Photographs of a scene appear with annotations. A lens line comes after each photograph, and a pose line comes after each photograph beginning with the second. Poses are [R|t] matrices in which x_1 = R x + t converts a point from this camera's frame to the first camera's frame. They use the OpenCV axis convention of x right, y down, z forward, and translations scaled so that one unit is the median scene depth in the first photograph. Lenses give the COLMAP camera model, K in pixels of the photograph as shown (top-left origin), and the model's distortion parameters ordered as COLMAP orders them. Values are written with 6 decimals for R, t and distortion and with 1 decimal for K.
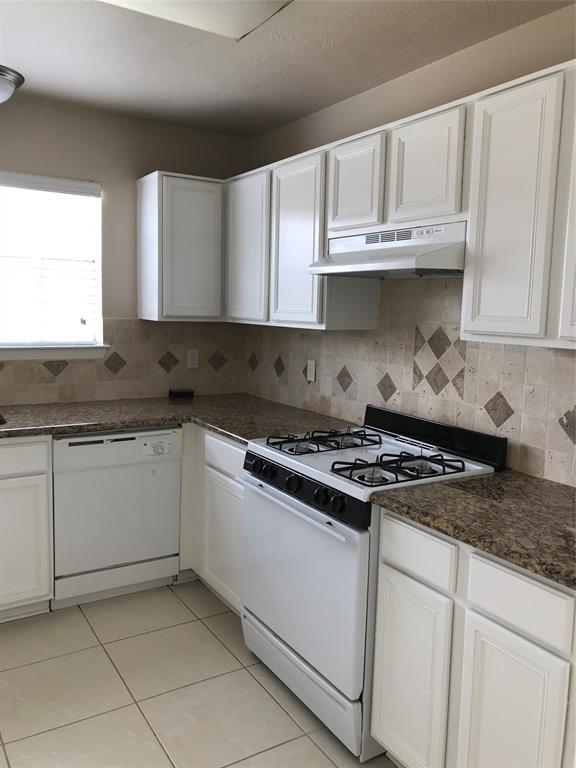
lens RADIAL K [[629.6, 0, 288.0], [0, 629.6, 384.0], [0, 0, 1]] dist [-0.063739, -0.000825]
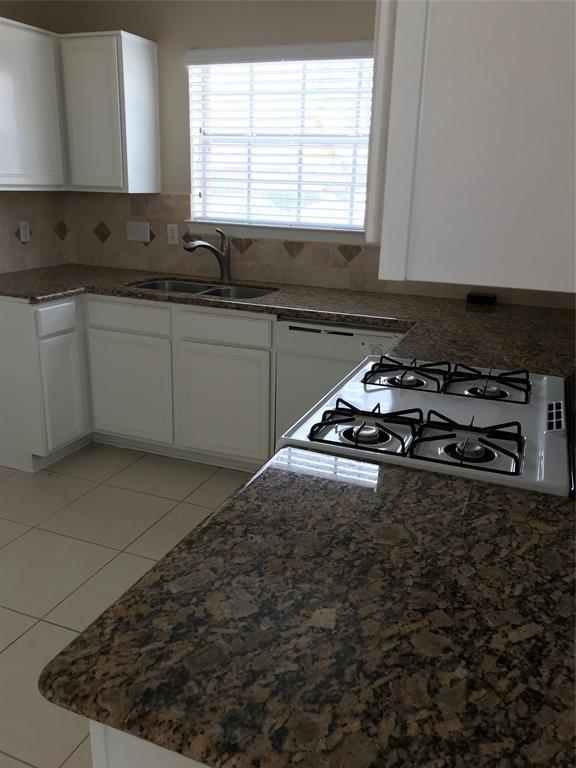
lens RADIAL K [[629.6, 0, 288.0], [0, 629.6, 384.0], [0, 0, 1]] dist [-0.063739, -0.000825]
pose [[0.597904, 0.236671, -0.765831, 0.447887], [-0.111595, 0.970690, 0.212855, -0.030368], [0.793761, -0.041803, 0.606791, 0.386166]]
